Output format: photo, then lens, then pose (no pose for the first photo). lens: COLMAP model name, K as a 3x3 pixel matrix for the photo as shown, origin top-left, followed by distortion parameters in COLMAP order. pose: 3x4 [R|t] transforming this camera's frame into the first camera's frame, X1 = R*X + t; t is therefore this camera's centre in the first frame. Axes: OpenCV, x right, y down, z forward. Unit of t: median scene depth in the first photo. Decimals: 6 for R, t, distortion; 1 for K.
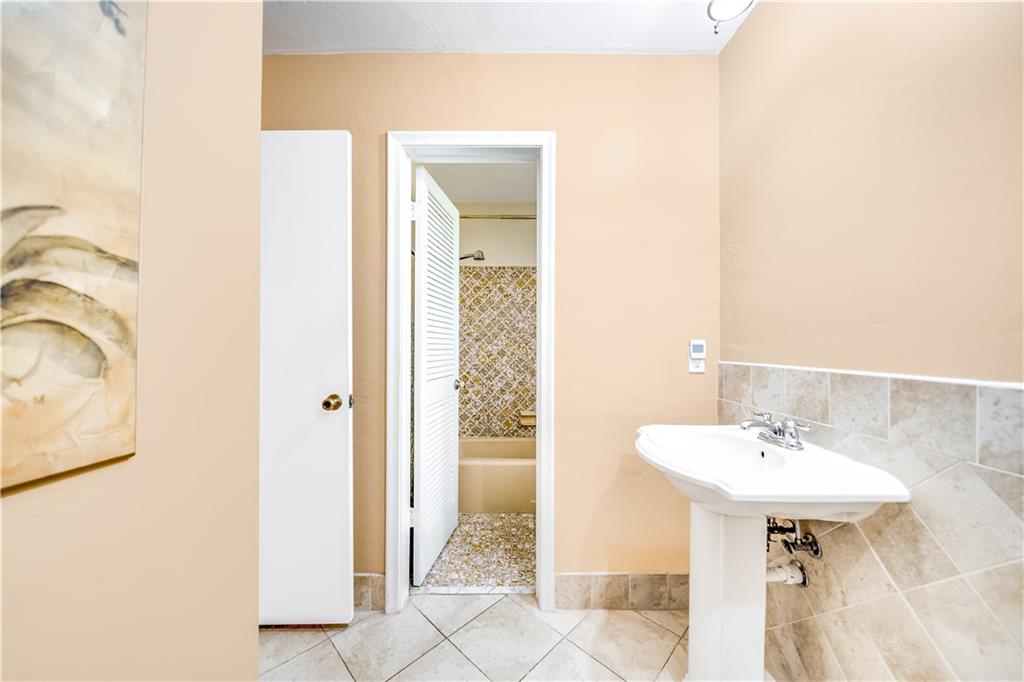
lens RADIAL K [[349.1, 0, 506.9], [0, 349.1, 341.4], [0, 0, 1]] dist [-0.003018, 0.000204]
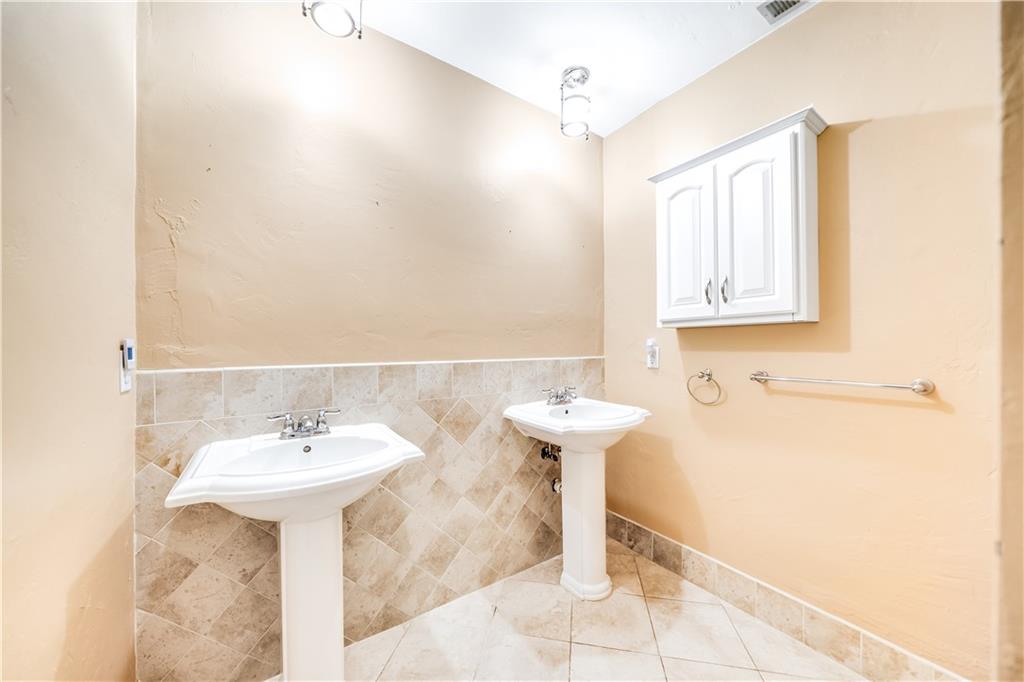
lens RADIAL K [[349.1, 0, 512.5], [0, 349.1, 345.7], [0, 0, 1]] dist [-0.003018, 0.000204]
pose [[-0.540995, -0.000436, 0.841026, -0.534687], [-0.002649, 0.999996, -0.001186, 0.008403], [-0.841022, -0.002869, -0.540994, 1.118282]]
